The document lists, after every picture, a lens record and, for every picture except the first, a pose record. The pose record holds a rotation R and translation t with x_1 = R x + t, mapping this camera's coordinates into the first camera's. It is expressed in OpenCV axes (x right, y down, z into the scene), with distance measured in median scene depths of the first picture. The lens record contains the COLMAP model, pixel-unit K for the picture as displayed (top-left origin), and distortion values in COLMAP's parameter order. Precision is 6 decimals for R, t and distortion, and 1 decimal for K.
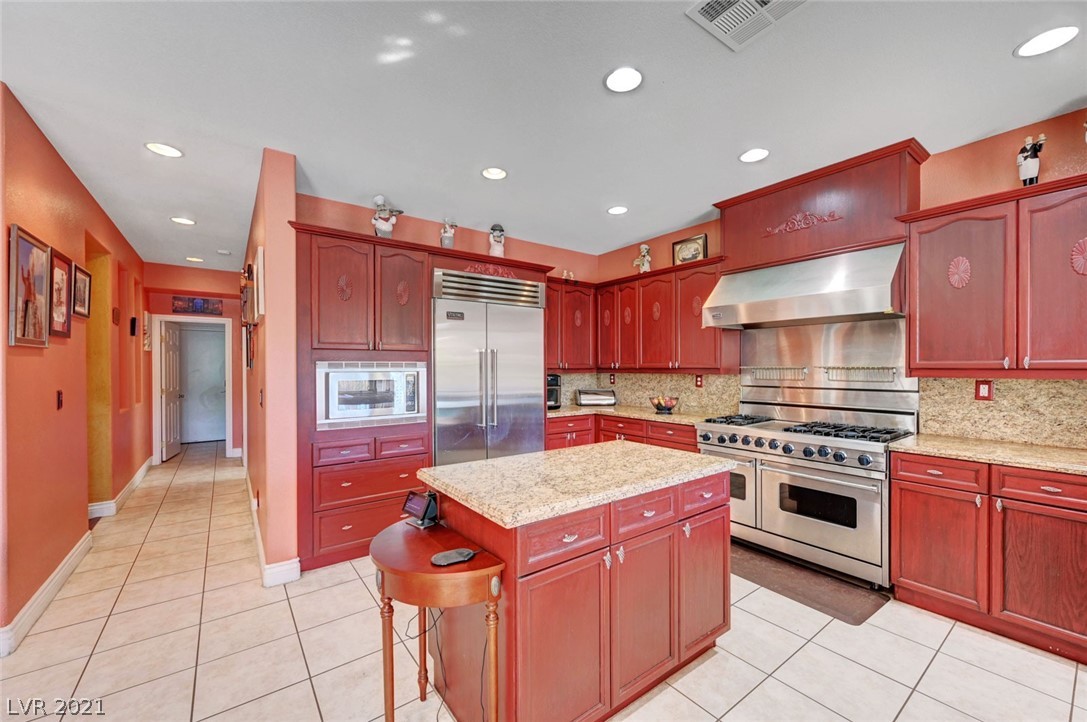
lens RADIAL K [[430.3, 0, 549.5], [0, 430.3, 368.2], [0, 0, 1]] dist [0.000276, 0.000772]
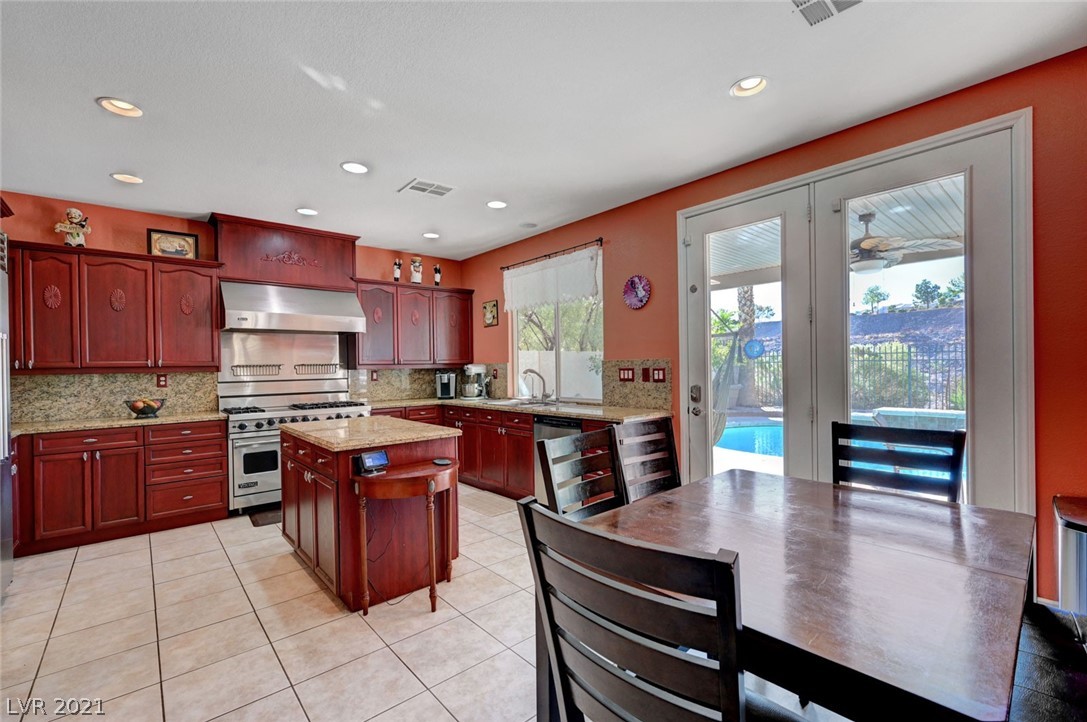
lens RADIAL K [[461.8, 0, 549.4], [0, 461.8, 362.6], [0, 0, 1]] dist [0.001947, 0.000440]
pose [[-0.077965, 0.009407, 0.996912, -0.905390], [0.020519, 0.999759, -0.007829, 0.019382], [-0.996745, 0.019846, -0.078140, 0.290326]]
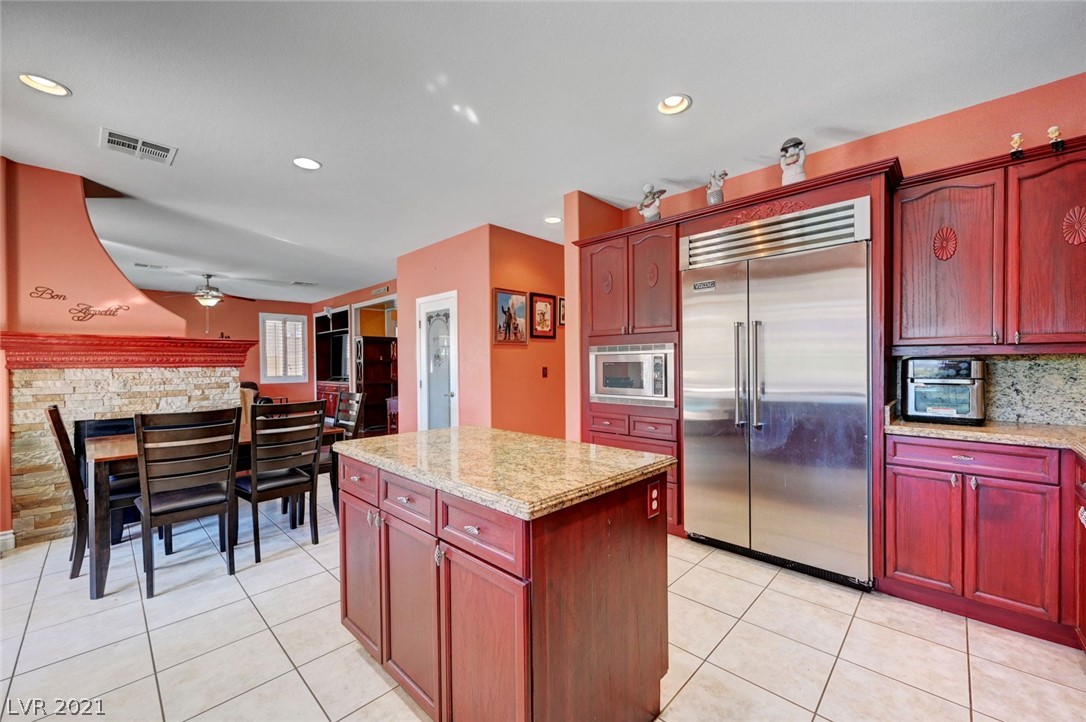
lens RADIAL K [[429.9, 0, 547.9], [0, 429.9, 367.3], [0, 0, 1]] dist [0.000276, 0.000772]
pose [[0.161315, 0.008408, -0.986867, 0.575467], [0.002559, 0.999957, 0.008938, 0.028734], [0.986900, -0.003967, 0.161287, 0.578455]]
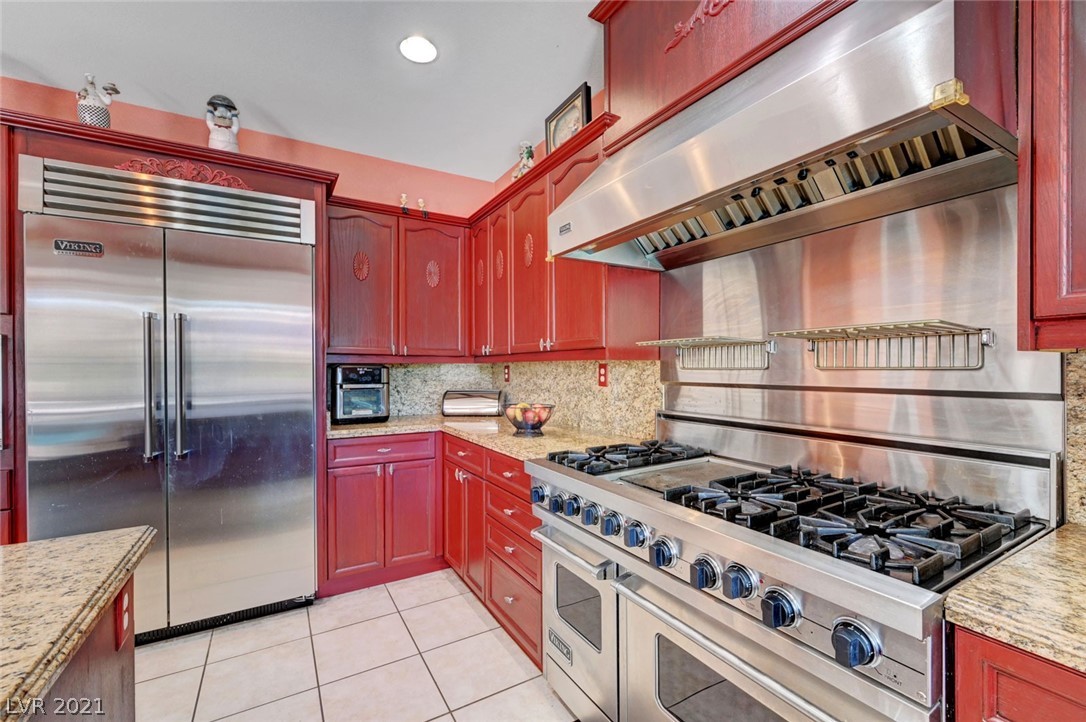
lens RADIAL K [[461.4, 0, 550.2], [0, 461.4, 366.8], [0, 0, 1]] dist [0.001947, 0.000440]
pose [[0.993623, -0.001428, -0.112744, 0.432067], [0.001020, 0.999993, -0.003676, 0.027086], [0.112749, 0.003538, 0.993617, 0.514789]]
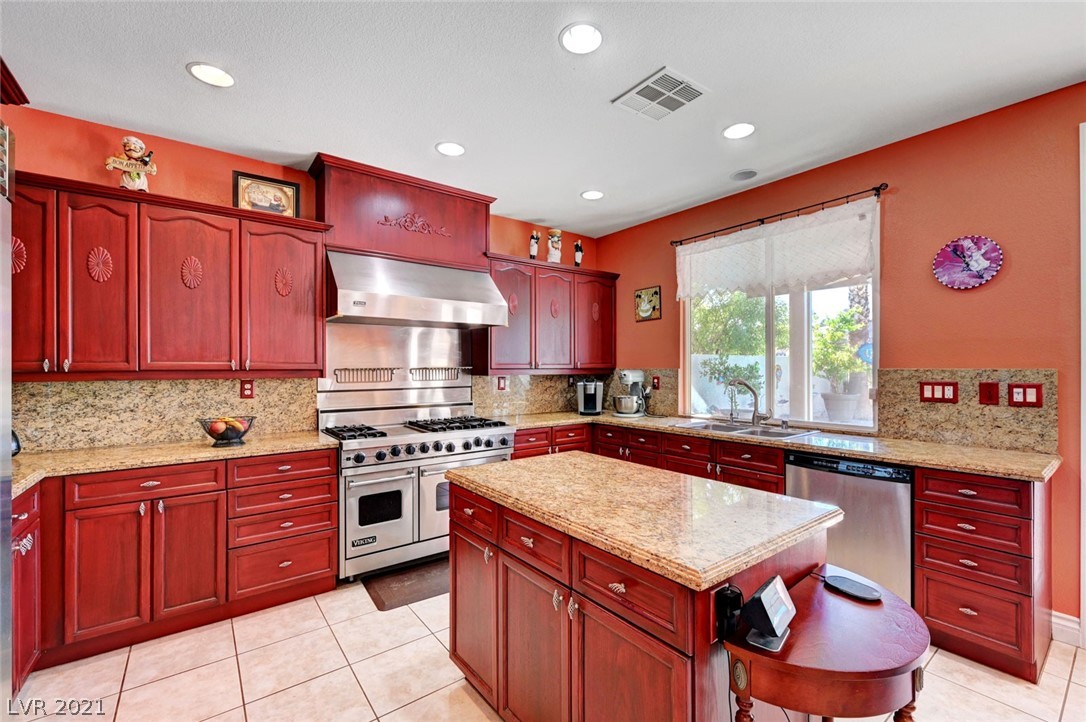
lens RADIAL K [[461.4, 0, 560.7], [0, 461.4, 363.0], [0, 0, 1]] dist [0.001947, 0.000440]
pose [[-0.018801, 0.012029, 0.999751, -0.477497], [0.006632, 0.999907, -0.011906, 0.001199], [-0.999801, 0.006406, -0.018879, 0.650759]]
